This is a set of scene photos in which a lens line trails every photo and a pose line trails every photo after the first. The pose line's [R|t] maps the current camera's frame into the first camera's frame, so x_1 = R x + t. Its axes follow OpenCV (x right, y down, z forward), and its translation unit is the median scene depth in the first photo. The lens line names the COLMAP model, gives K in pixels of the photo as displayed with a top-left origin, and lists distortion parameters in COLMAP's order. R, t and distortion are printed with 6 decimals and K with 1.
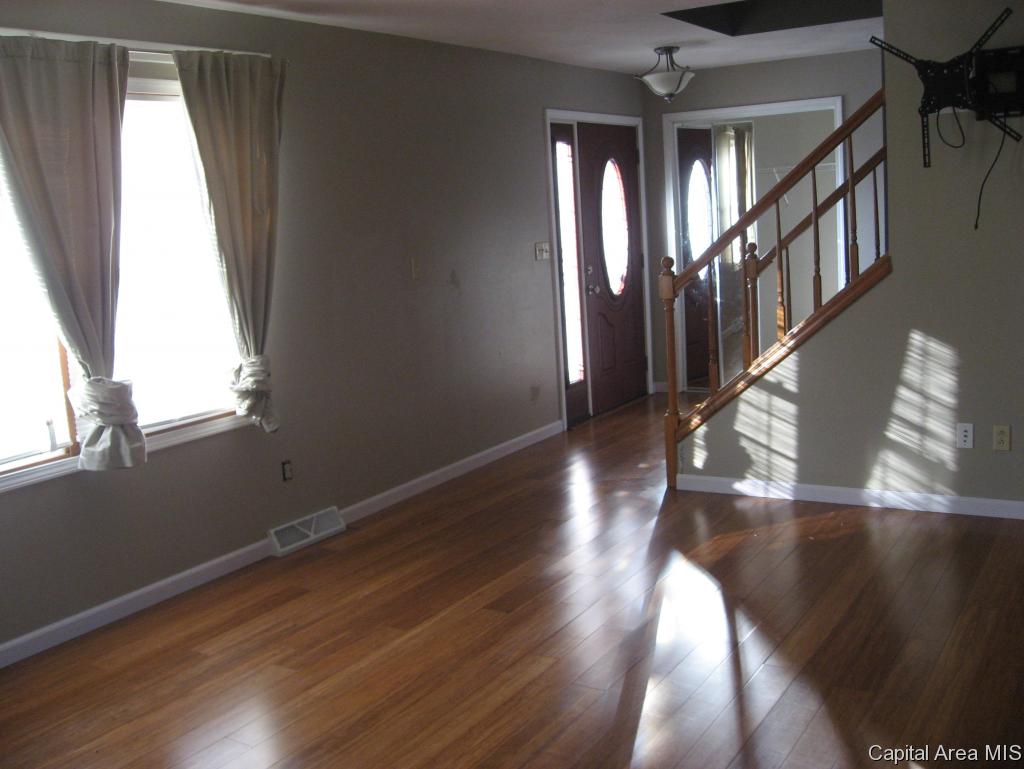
lens RADIAL K [[1058.4, 0, 511.3], [0, 1058.4, 346.3], [0, 0, 1]] dist [-0.123476, 0.022972]
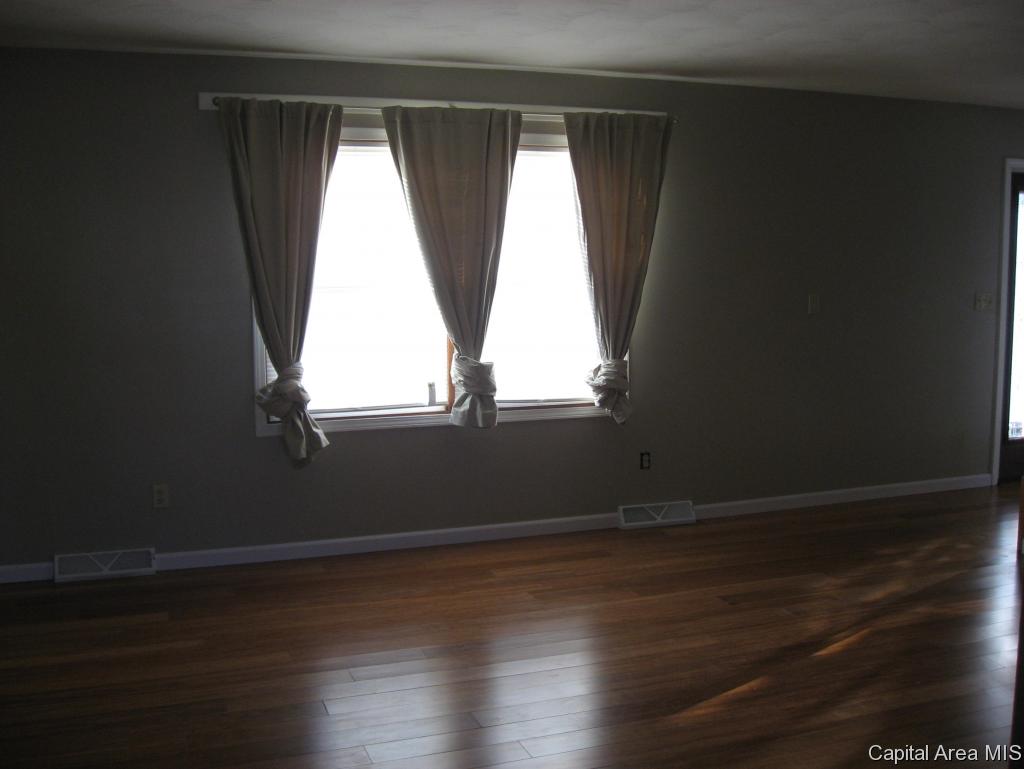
lens RADIAL K [[1047.2, 0, 510.3], [0, 1047.2, 371.1], [0, 0, 1]] dist [-0.140221, 0.041329]
pose [[0.788368, 0.120970, -0.603194, 0.421613], [-0.123730, 0.991620, 0.037155, -0.008365], [0.602634, 0.045341, 0.796729, -0.042272]]
